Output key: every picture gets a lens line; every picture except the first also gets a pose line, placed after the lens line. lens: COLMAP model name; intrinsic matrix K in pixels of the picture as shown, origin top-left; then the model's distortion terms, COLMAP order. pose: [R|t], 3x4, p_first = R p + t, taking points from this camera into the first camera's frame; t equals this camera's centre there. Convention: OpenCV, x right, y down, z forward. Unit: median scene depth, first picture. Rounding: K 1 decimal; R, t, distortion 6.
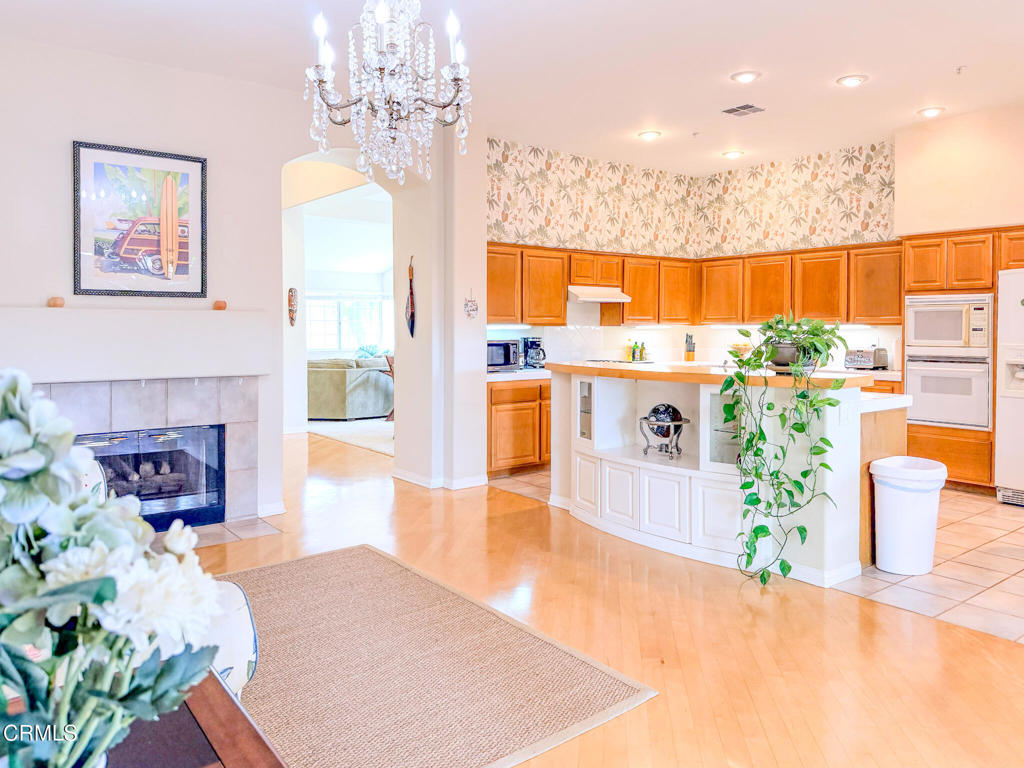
lens RADIAL K [[727.9, 0, 545.8], [0, 727.9, 334.2], [0, 0, 1]] dist [0.042100, -0.030509]
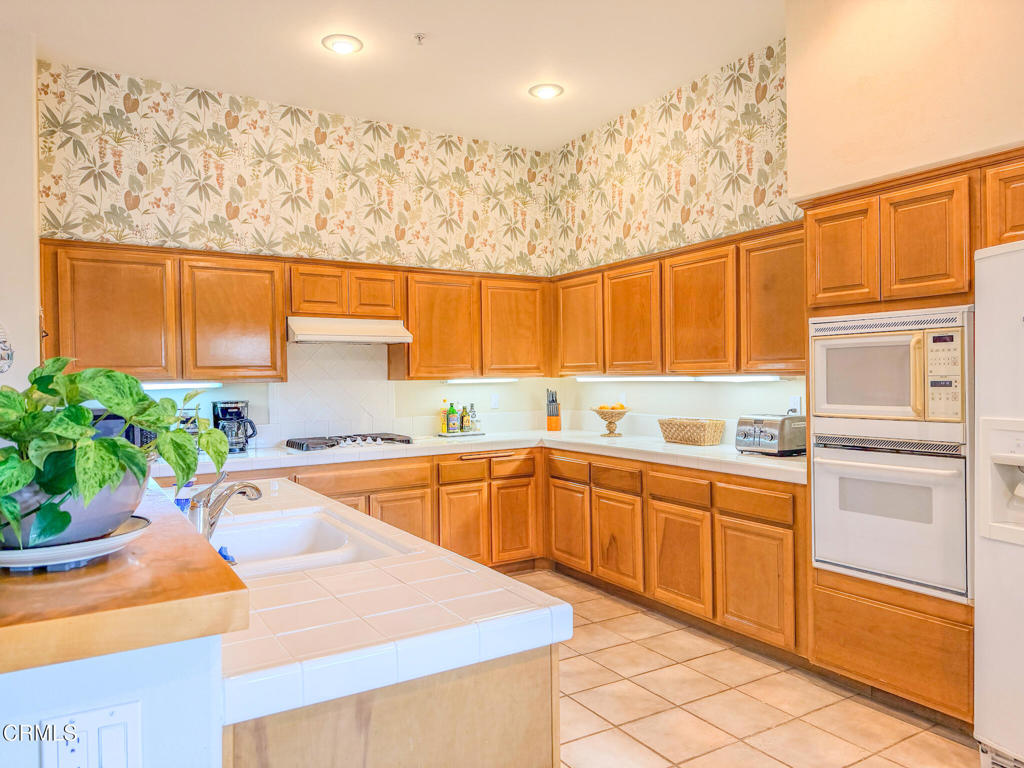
lens RADIAL K [[727.9, 0, 518.4], [0, 727.9, 380.3], [0, 0, 1]] dist [0.042100, -0.030509]
pose [[0.992157, -0.008207, -0.124724, 0.304691], [0.007243, 0.999940, -0.008183, -0.005503], [0.124784, 0.007215, 0.992158, 0.405547]]
